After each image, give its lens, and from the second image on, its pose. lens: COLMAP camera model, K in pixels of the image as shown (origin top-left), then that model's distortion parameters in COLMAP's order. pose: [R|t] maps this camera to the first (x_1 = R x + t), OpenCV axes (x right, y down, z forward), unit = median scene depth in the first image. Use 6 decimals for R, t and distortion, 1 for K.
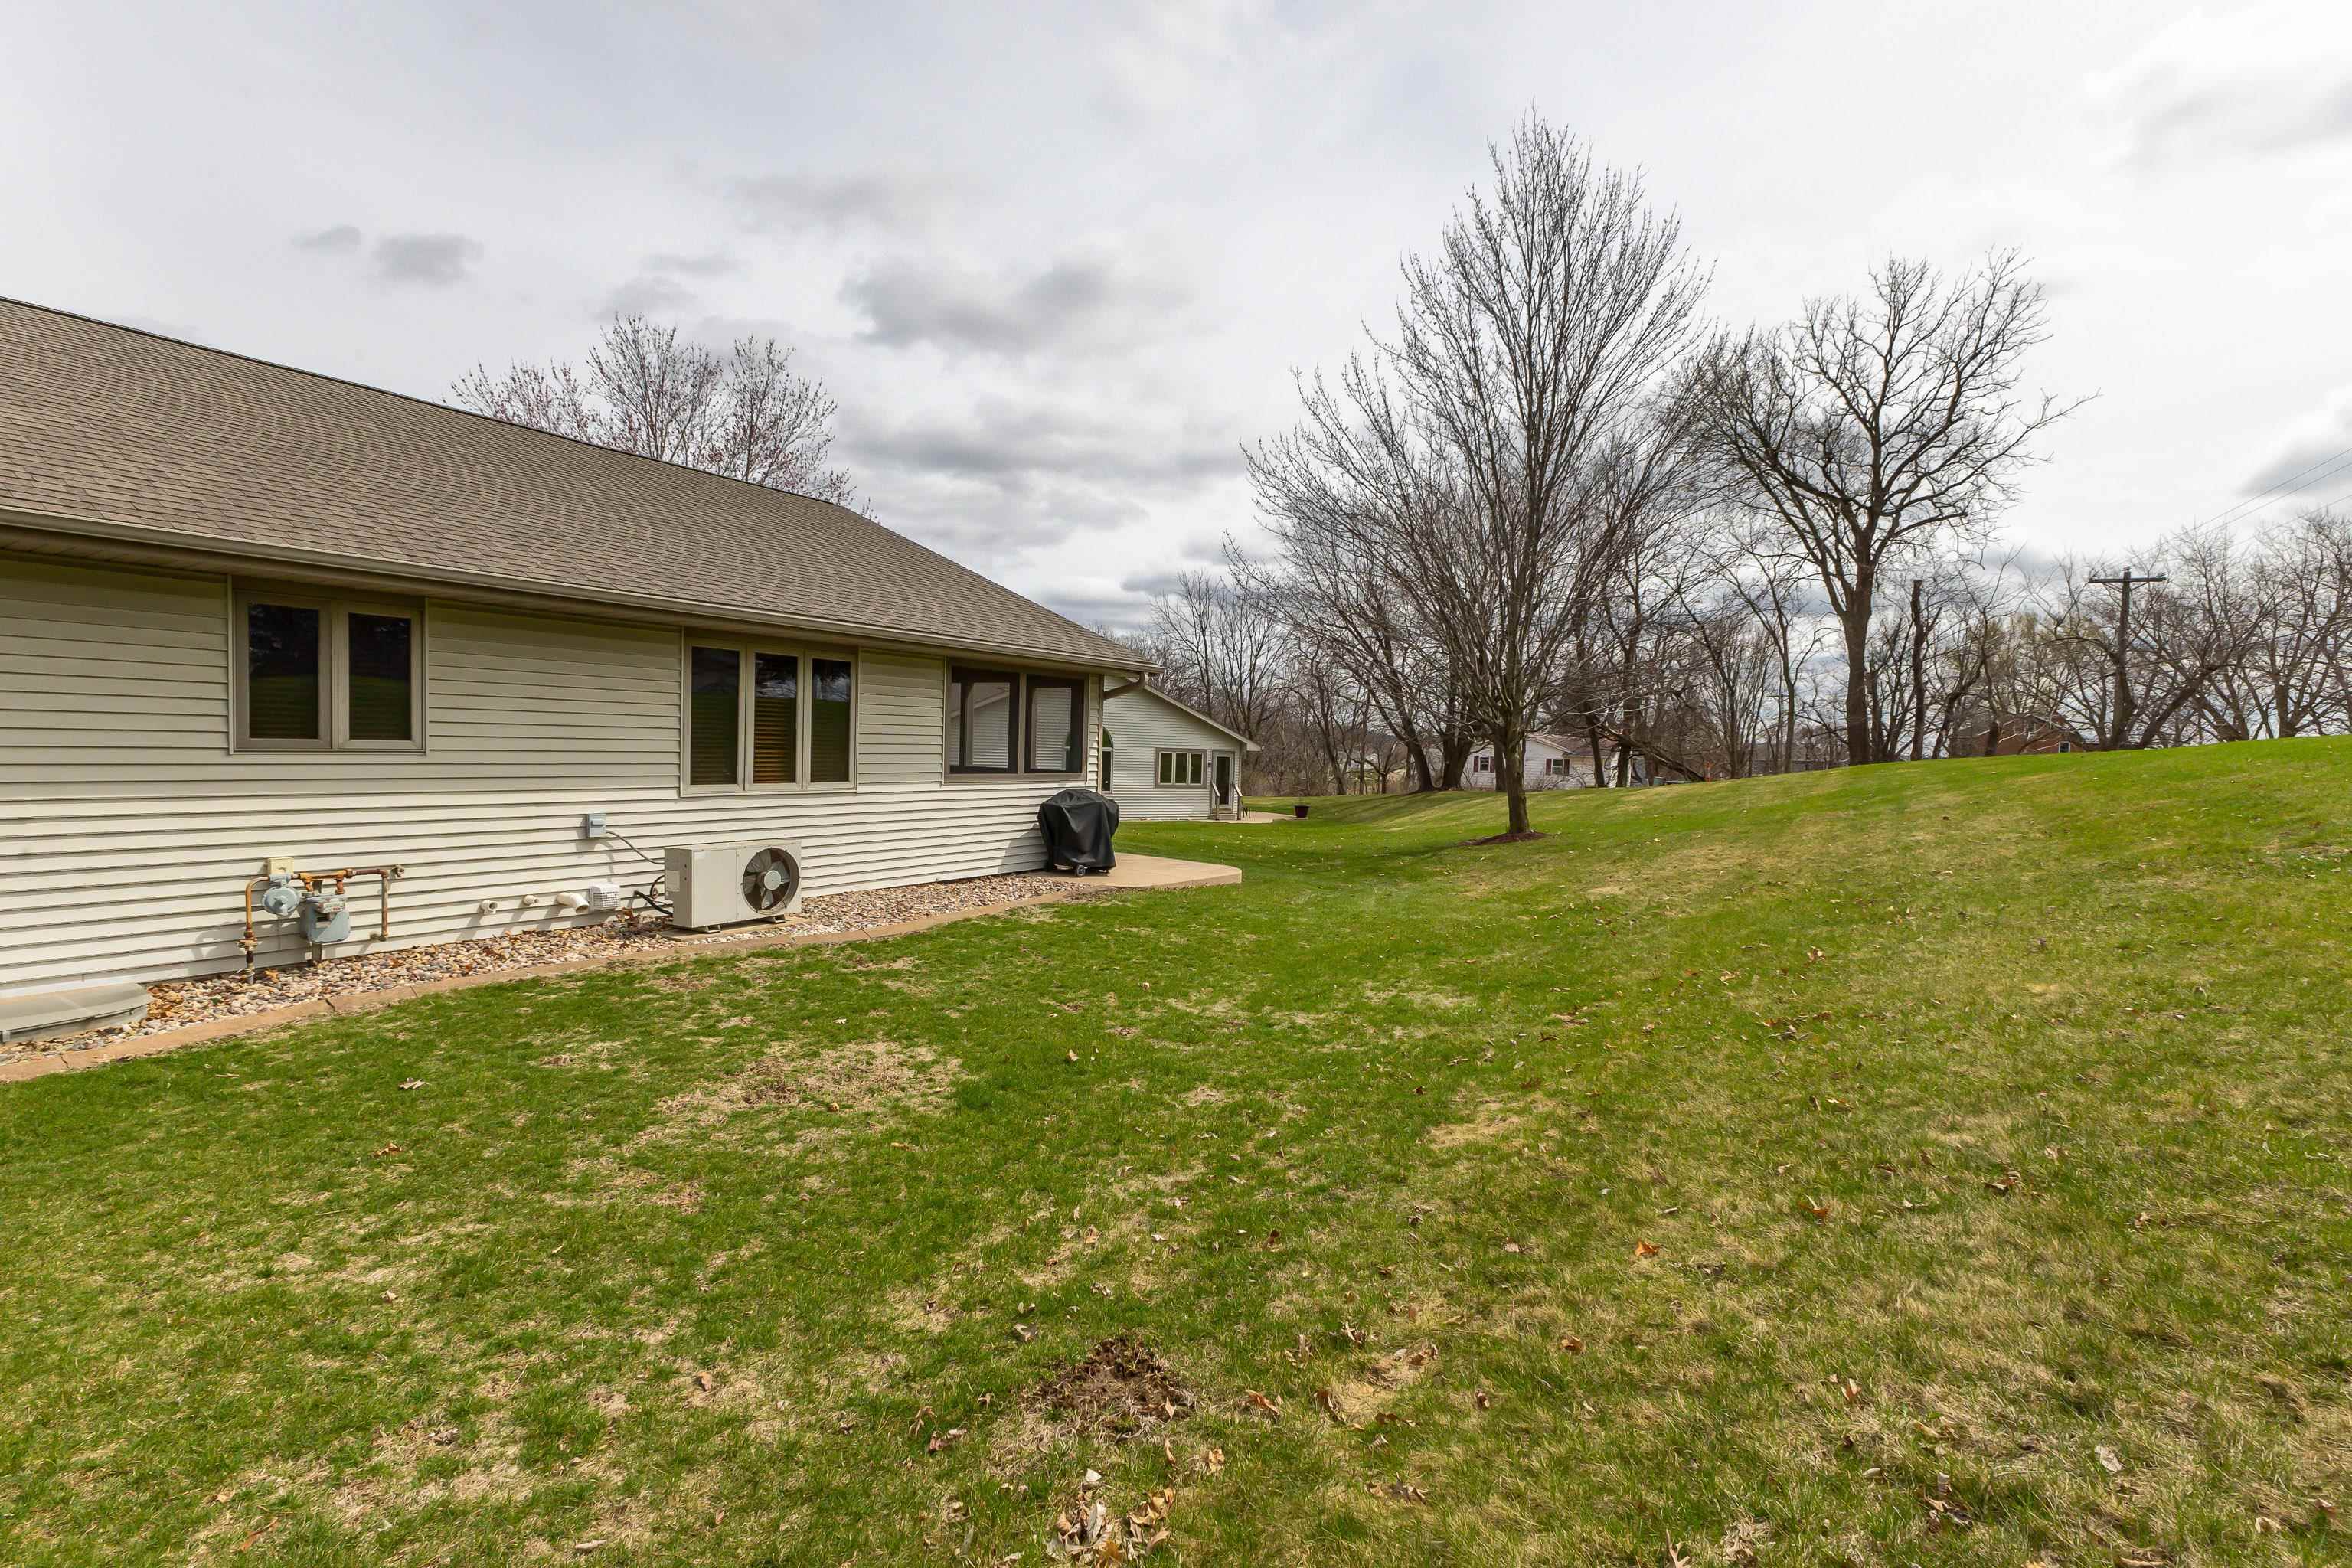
lens RADIAL K [[1029.0, 0, 1178.5], [0, 1029.0, 785.1], [0, 0, 1]] dist [-0.008055, -0.000047]
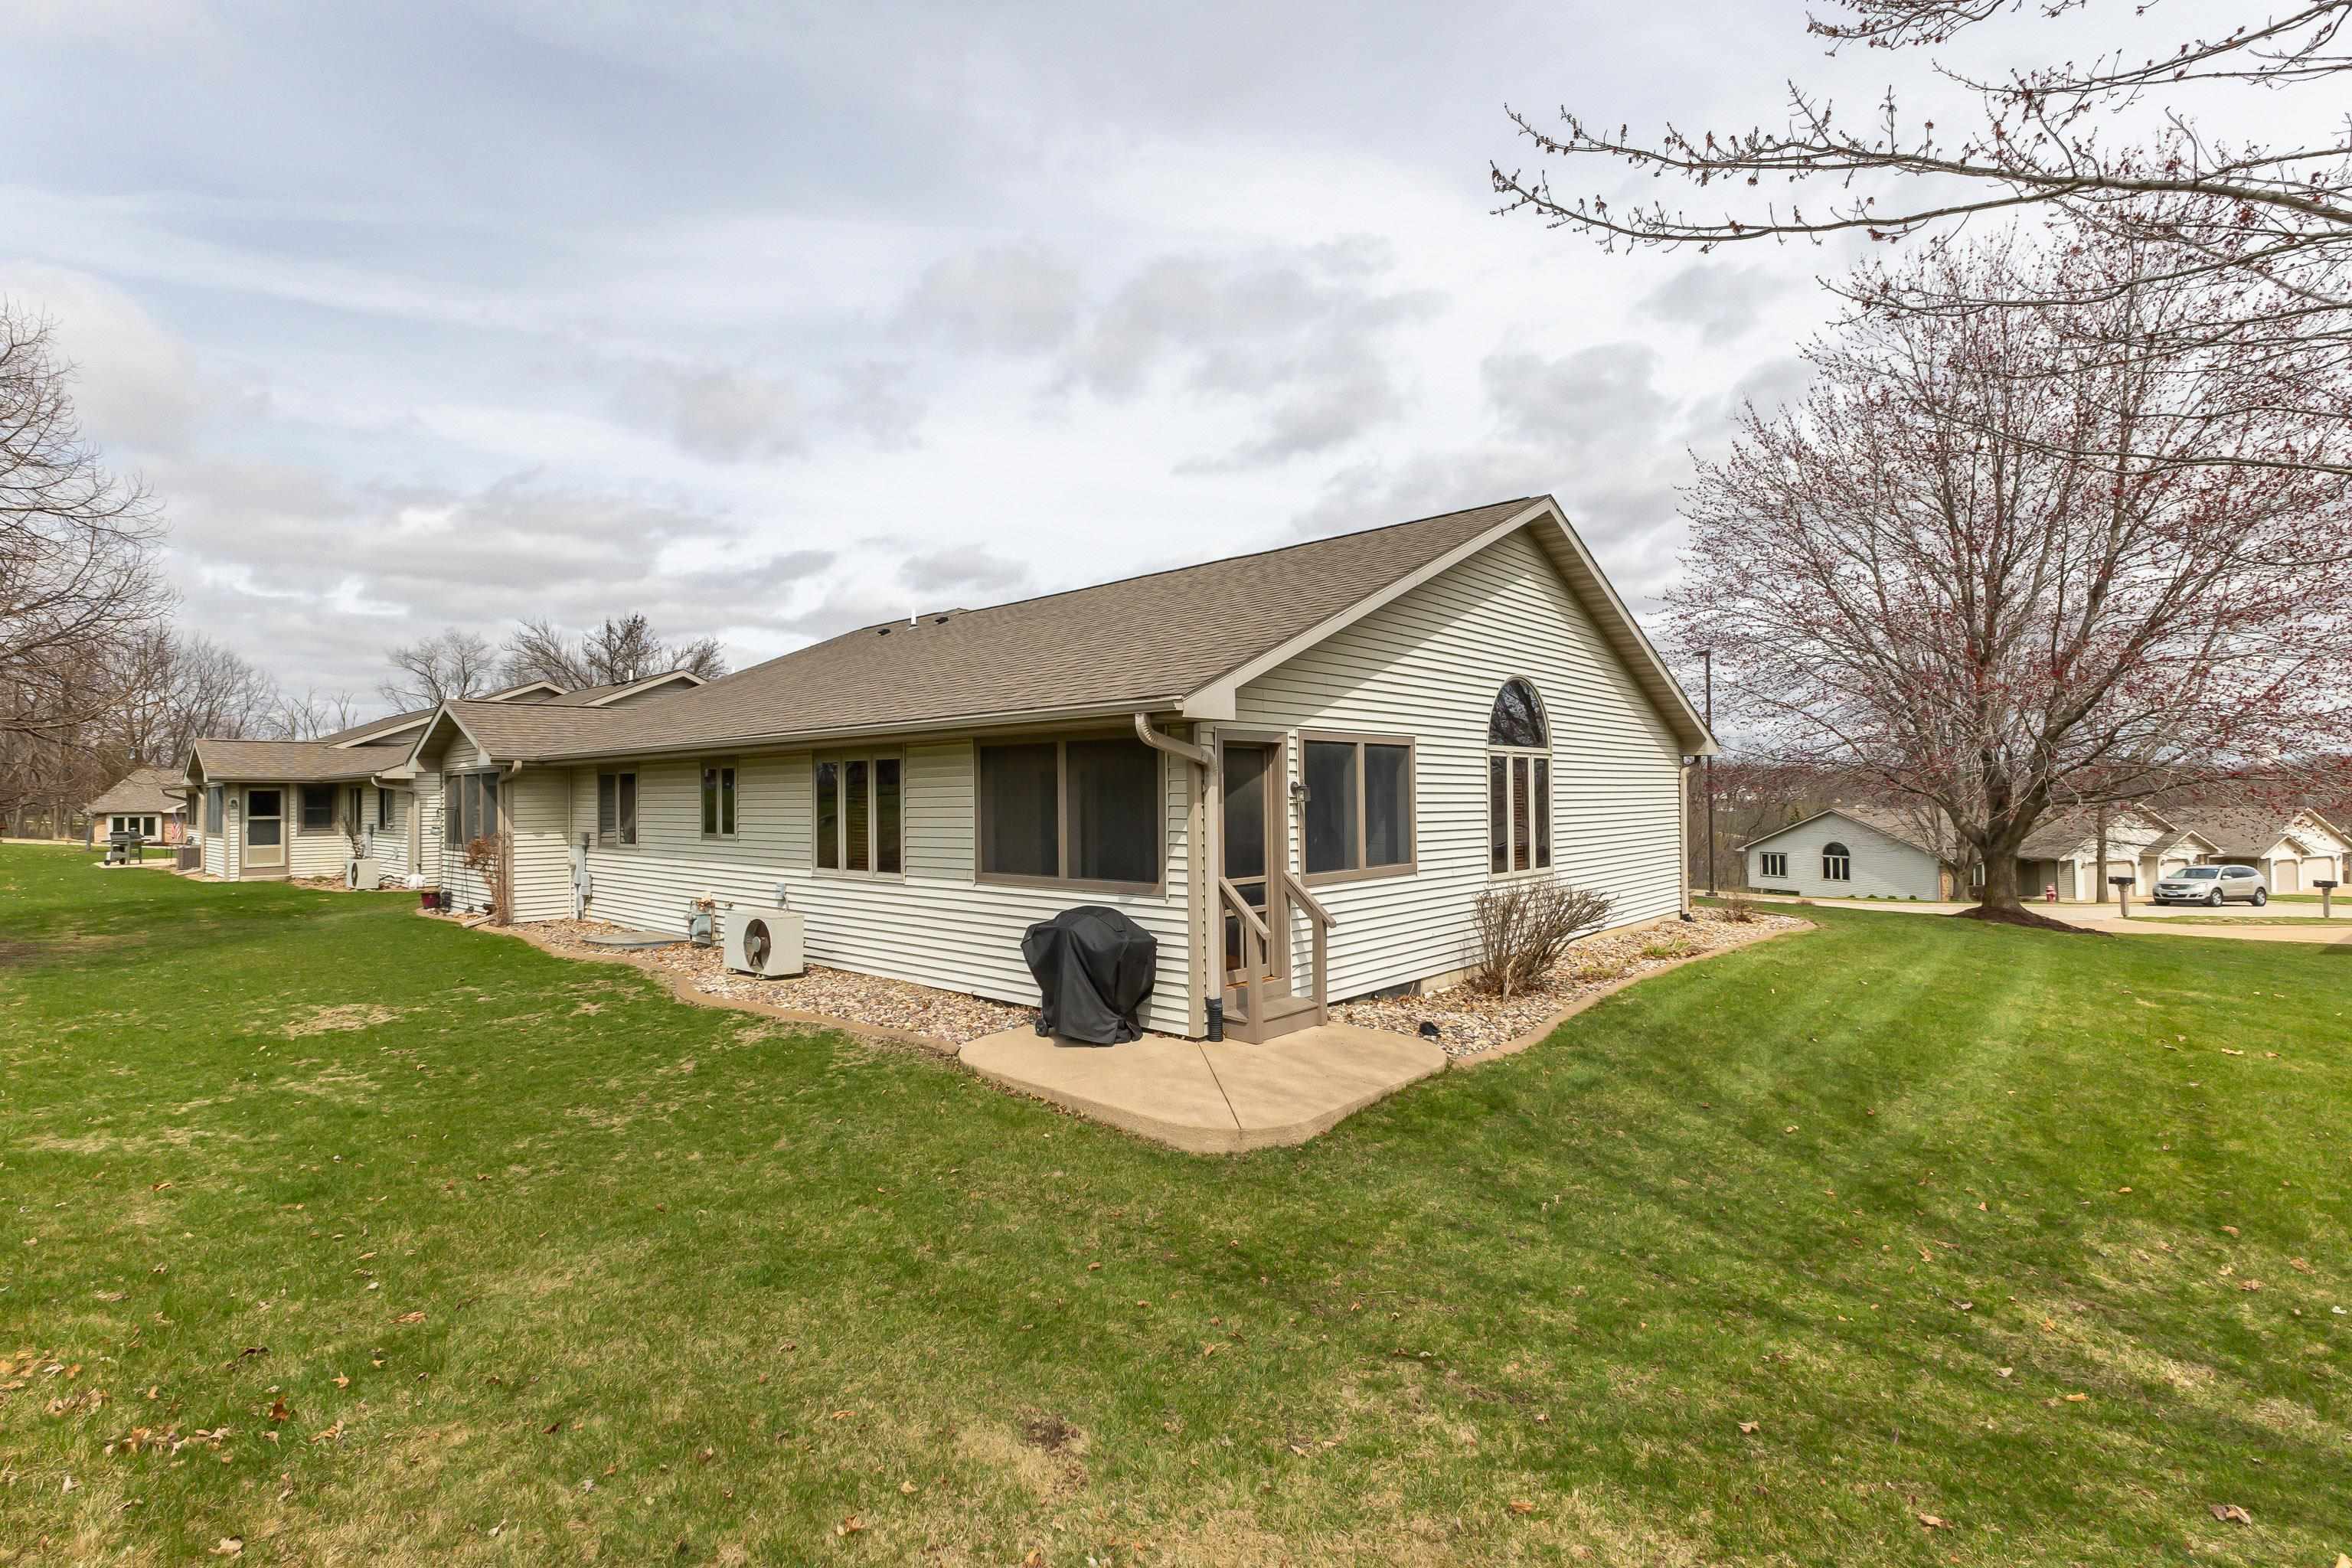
lens RADIAL K [[1029.0, 0, 1179.6], [0, 1029.0, 788.4], [0, 0, 1]] dist [-0.008055, -0.000047]
pose [[-0.144541, -0.032956, -0.988950, 0.664853], [-0.030876, 0.999109, -0.028782, -0.067271], [0.989017, 0.026375, -0.145430, 1.413978]]
